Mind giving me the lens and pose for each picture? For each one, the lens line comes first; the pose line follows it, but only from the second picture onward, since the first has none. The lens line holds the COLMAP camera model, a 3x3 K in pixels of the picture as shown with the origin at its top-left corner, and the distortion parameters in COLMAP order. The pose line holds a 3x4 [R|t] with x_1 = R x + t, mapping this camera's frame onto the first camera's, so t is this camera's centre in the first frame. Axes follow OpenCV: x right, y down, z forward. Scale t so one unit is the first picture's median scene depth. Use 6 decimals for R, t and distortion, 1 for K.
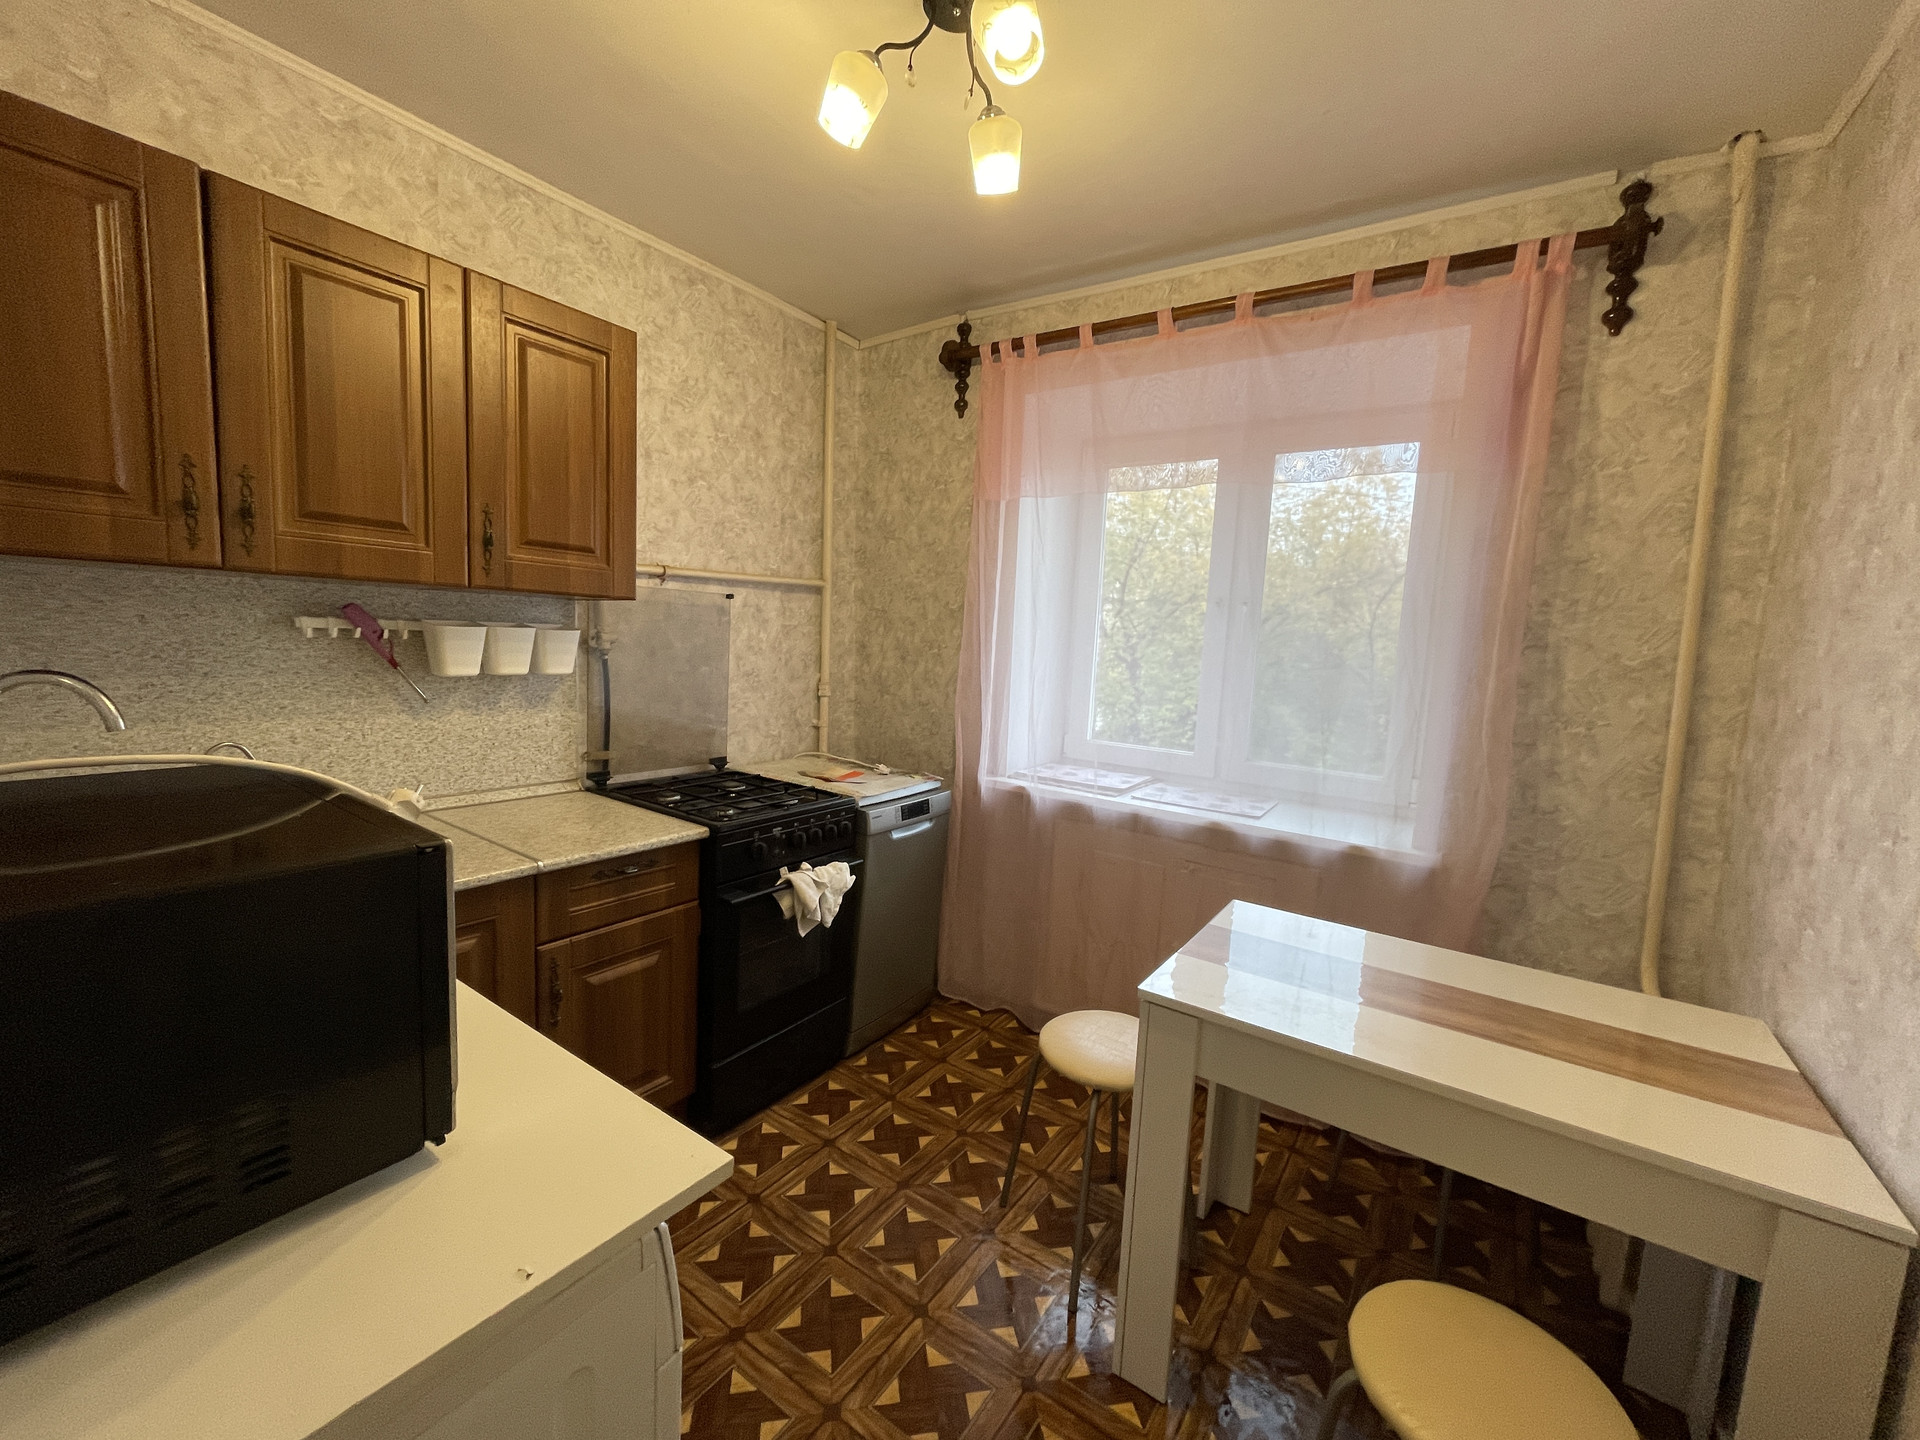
lens RADIAL K [[777.4, 0, 956.8], [0, 777.4, 717.1], [0, 0, 1]] dist [-0.004279, -0.000481]
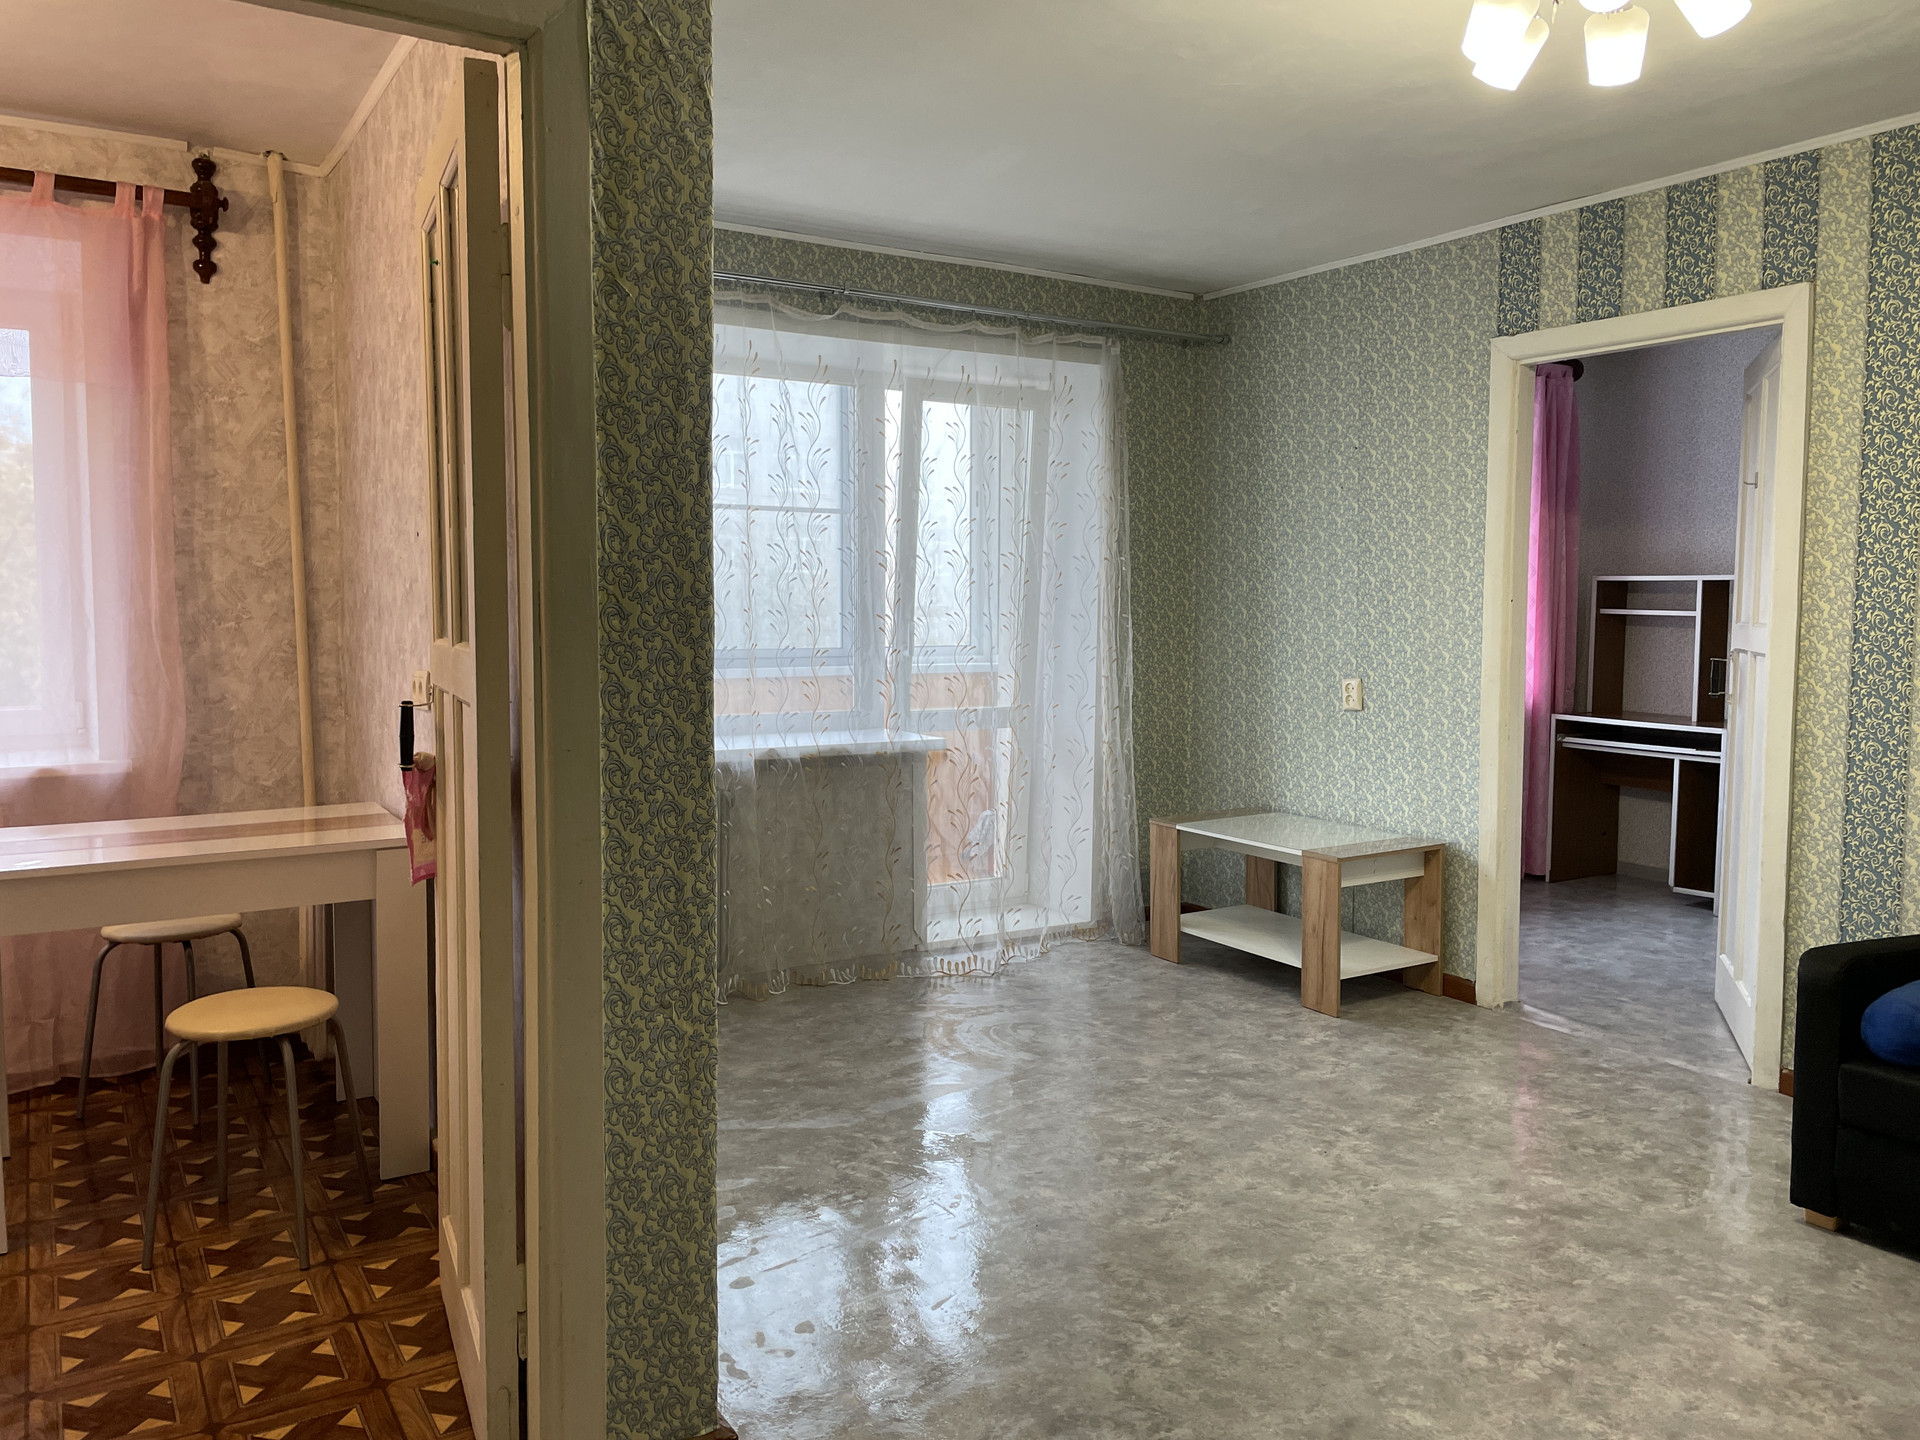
lens RADIAL K [[1454.7, 0, 950.9], [0, 1454.7, 710.1], [0, 0, 1]] dist [0.072716, -0.091805]
pose [[0.402471, -0.113846, 0.908326, -0.768732], [0.115048, 0.990660, 0.073188, 0.107054], [-0.908174, 0.075045, 0.411810, -0.862892]]
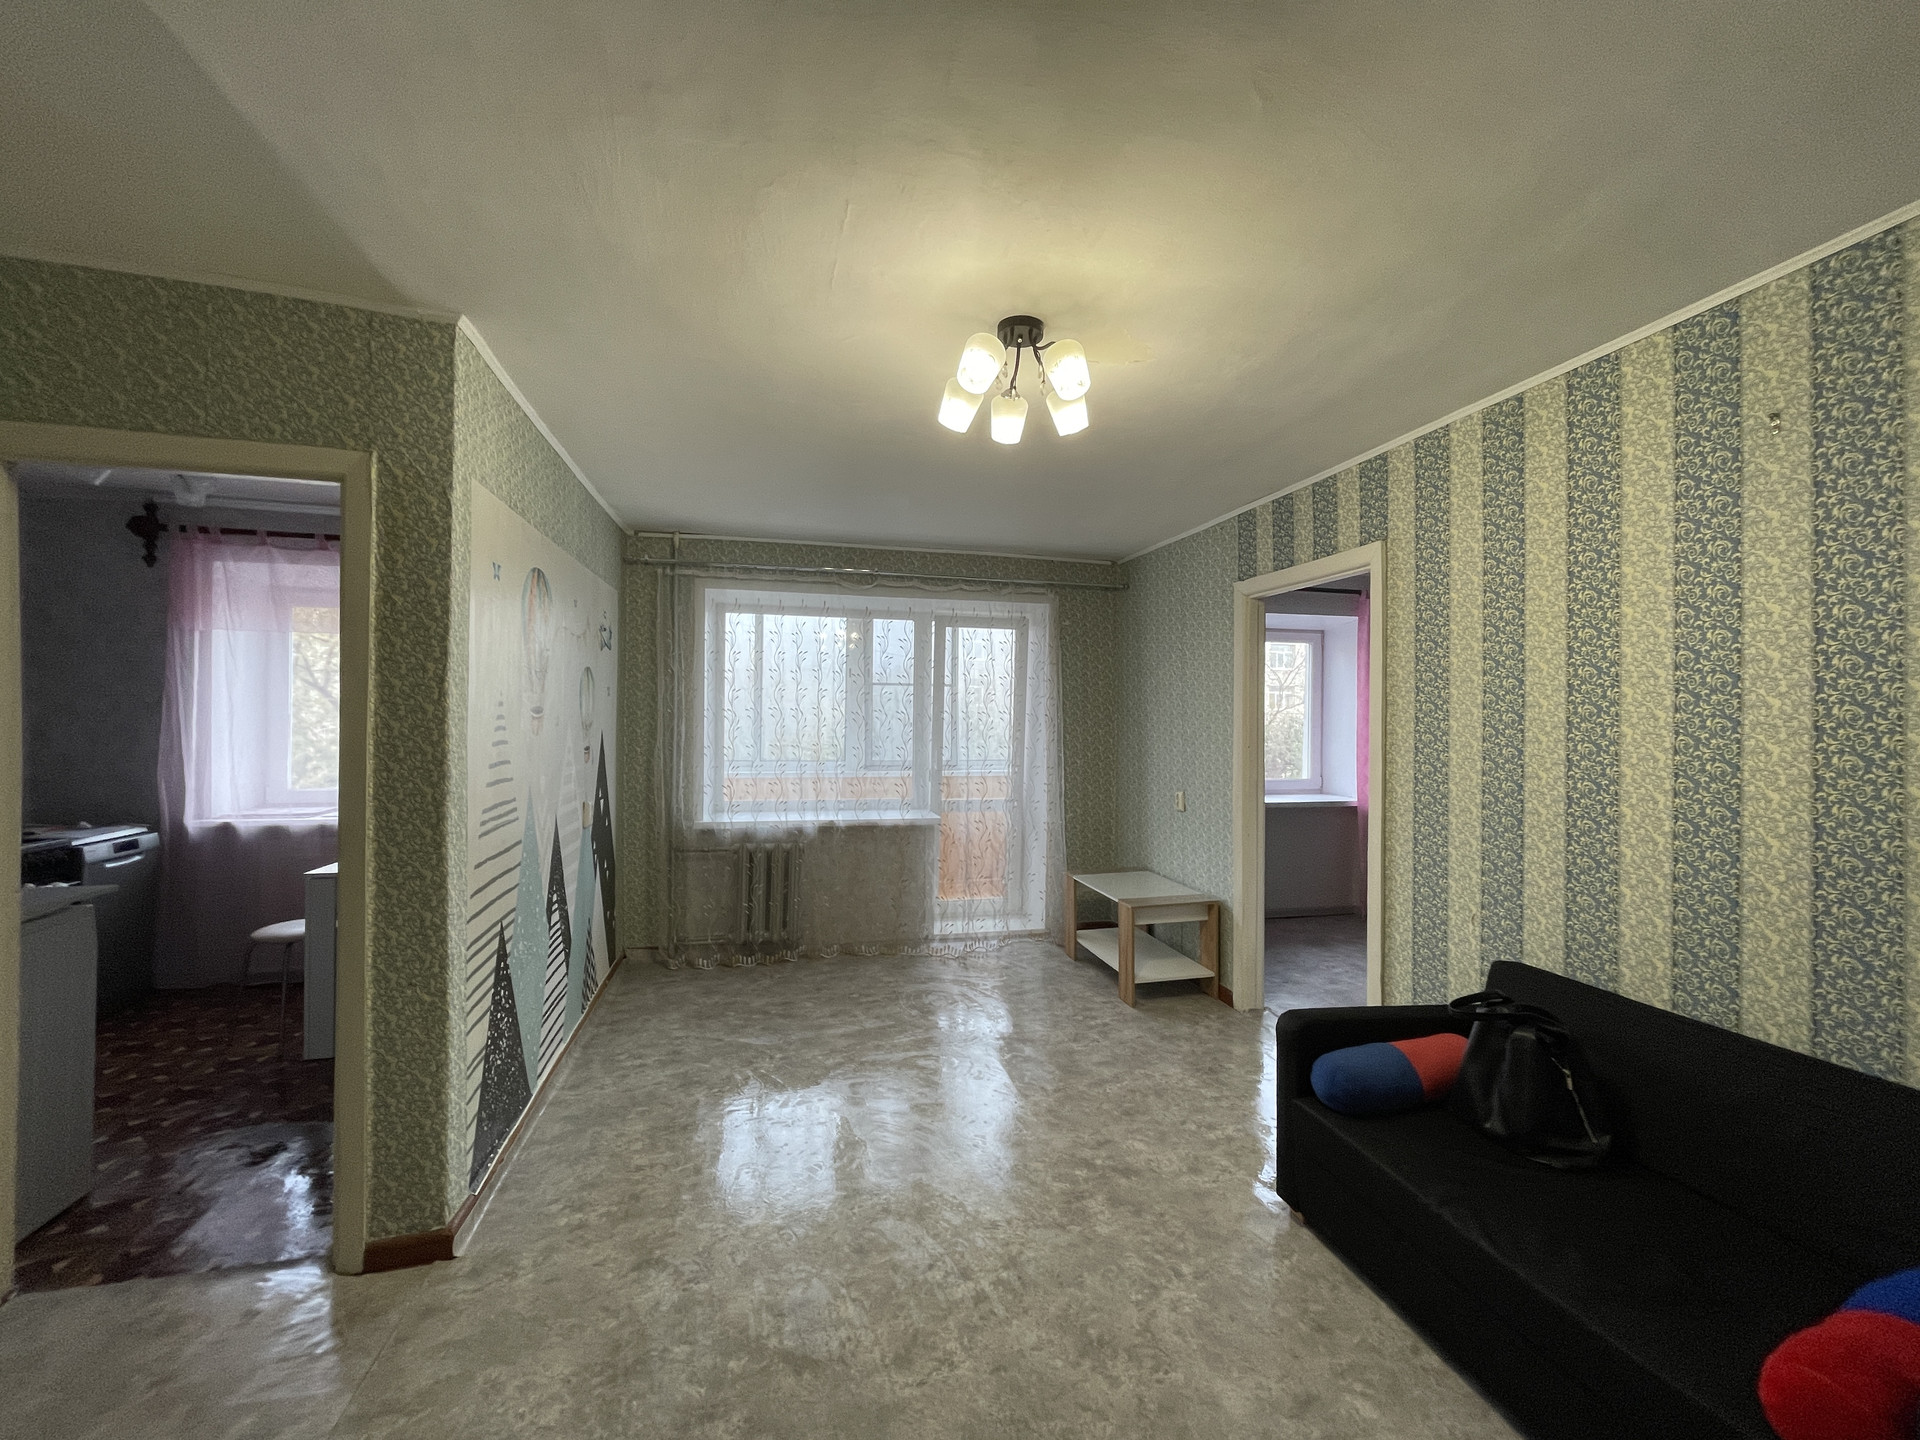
lens RADIAL K [[777.4, 0, 958.0], [0, 777.4, 721.0], [0, 0, 1]] dist [-0.004279, -0.000481]
pose [[0.660118, -0.041637, 0.750007, -0.140651], [0.103624, 0.993964, -0.036024, 0.141515], [-0.743980, 0.101499, 0.660448, -1.518499]]
